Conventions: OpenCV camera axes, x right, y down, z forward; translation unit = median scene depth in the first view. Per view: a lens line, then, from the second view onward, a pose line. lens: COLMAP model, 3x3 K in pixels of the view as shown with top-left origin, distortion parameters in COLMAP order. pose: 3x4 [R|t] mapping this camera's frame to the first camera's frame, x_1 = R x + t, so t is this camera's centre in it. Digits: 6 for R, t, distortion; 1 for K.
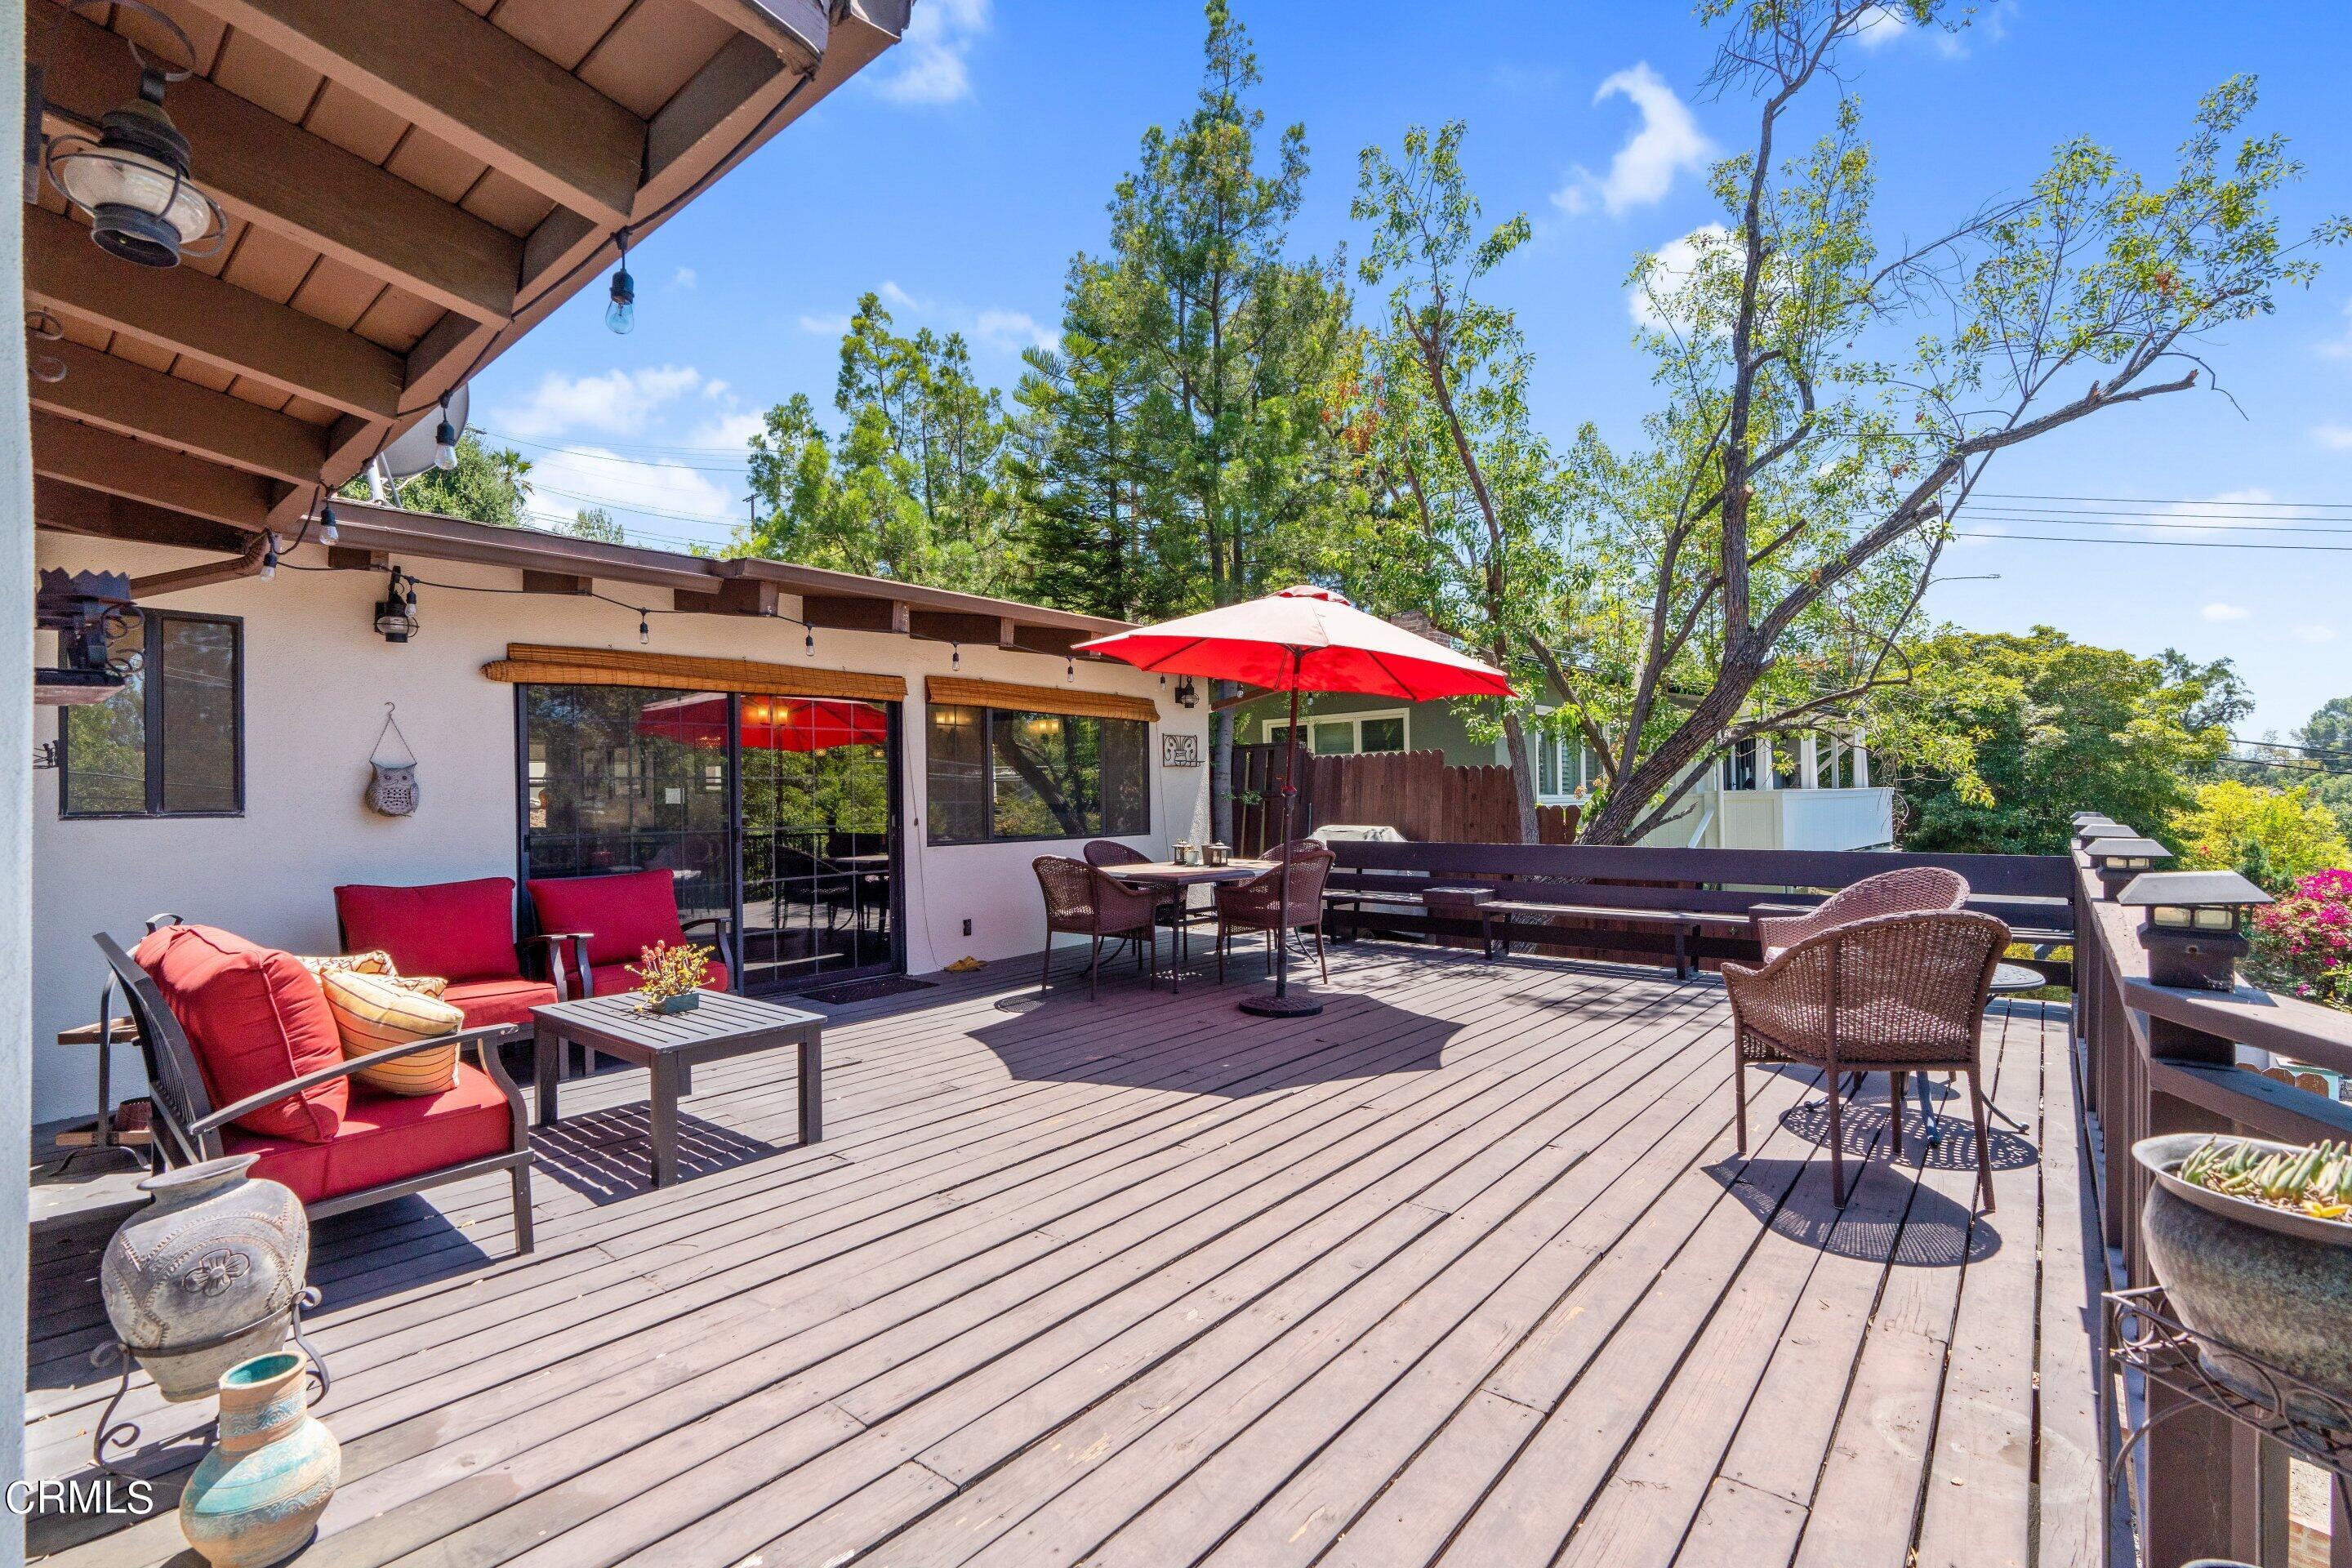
lens RADIAL K [[1048.5, 0, 1185.6], [0, 1048.5, 796.6], [0, 0, 1]] dist [-0.011734, 0.000110]
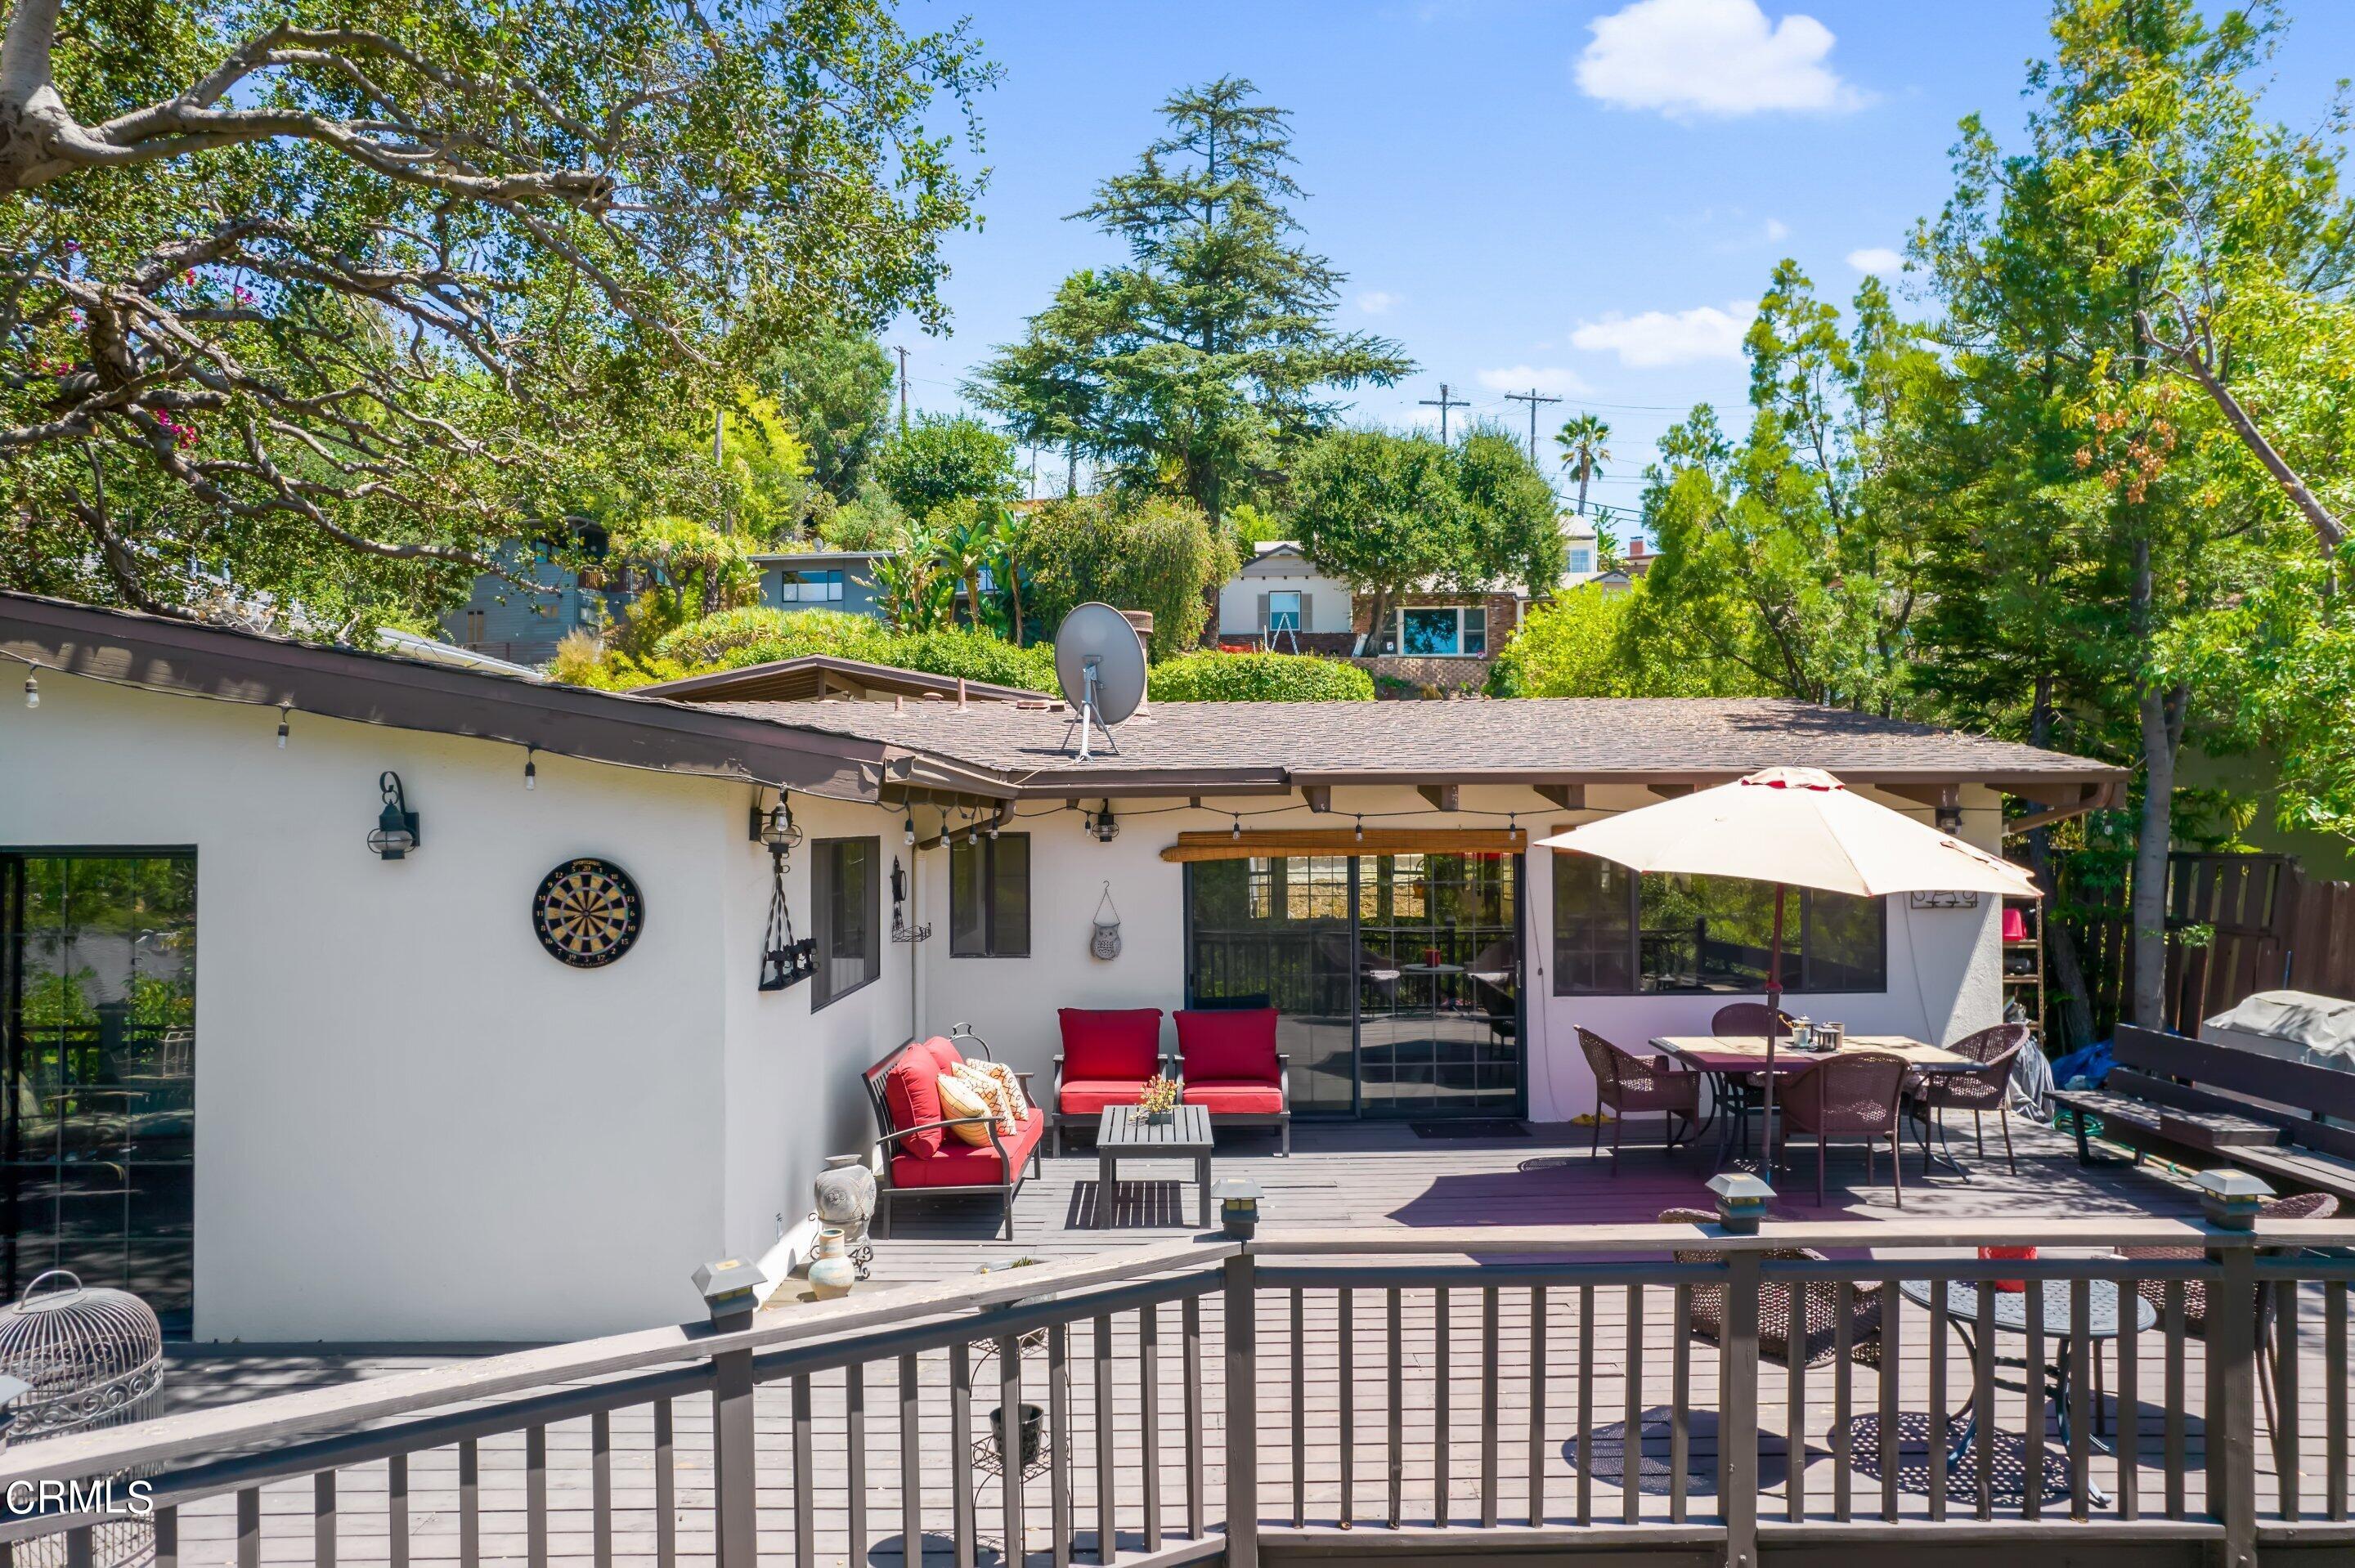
lens RADIAL K [[1472.7, 0, 1177.8], [0, 1472.7, 825.0], [0, 0, 1]] dist [-0.032726, 0.001709]
pose [[0.646528, 0.009285, -0.762834, 0.787362], [-0.006389, 0.999957, 0.006756, -0.163490], [0.762863, 0.000506, 0.646559, -0.239533]]
